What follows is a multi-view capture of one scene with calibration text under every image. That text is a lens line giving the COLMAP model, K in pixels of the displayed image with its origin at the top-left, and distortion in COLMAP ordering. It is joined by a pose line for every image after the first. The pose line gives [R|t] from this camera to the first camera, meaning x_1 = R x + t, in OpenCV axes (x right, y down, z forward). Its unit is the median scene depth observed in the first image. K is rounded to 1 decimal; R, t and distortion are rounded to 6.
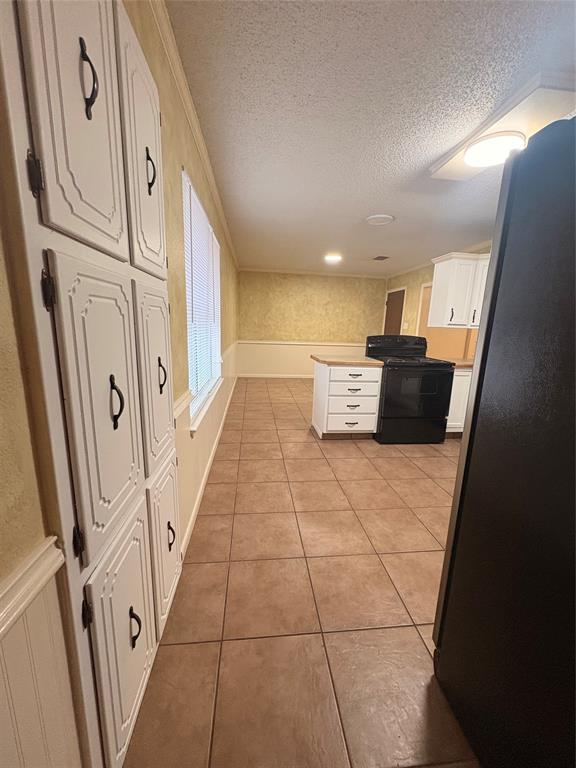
lens RADIAL K [[305.1, 0, 288.0], [0, 305.1, 384.0], [0, 0, 1]] dist [0.000073, -0.000019]
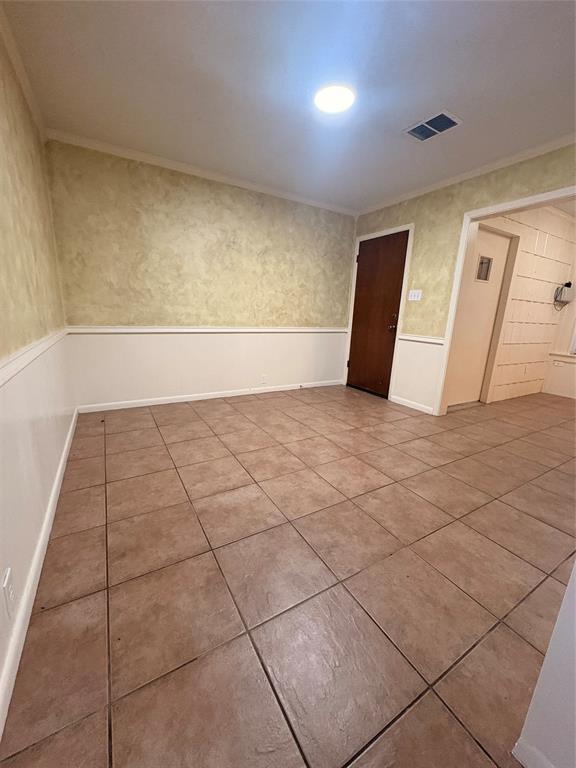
lens RADIAL K [[305.1, 0, 288.0], [0, 305.1, 384.0], [0, 0, 1]] dist [0.000073, -0.000019]
pose [[0.910874, -0.096680, 0.401200, -0.066270], [0.073365, 0.994622, 0.073113, -0.074126], [-0.406111, -0.037163, 0.913068, 0.501922]]
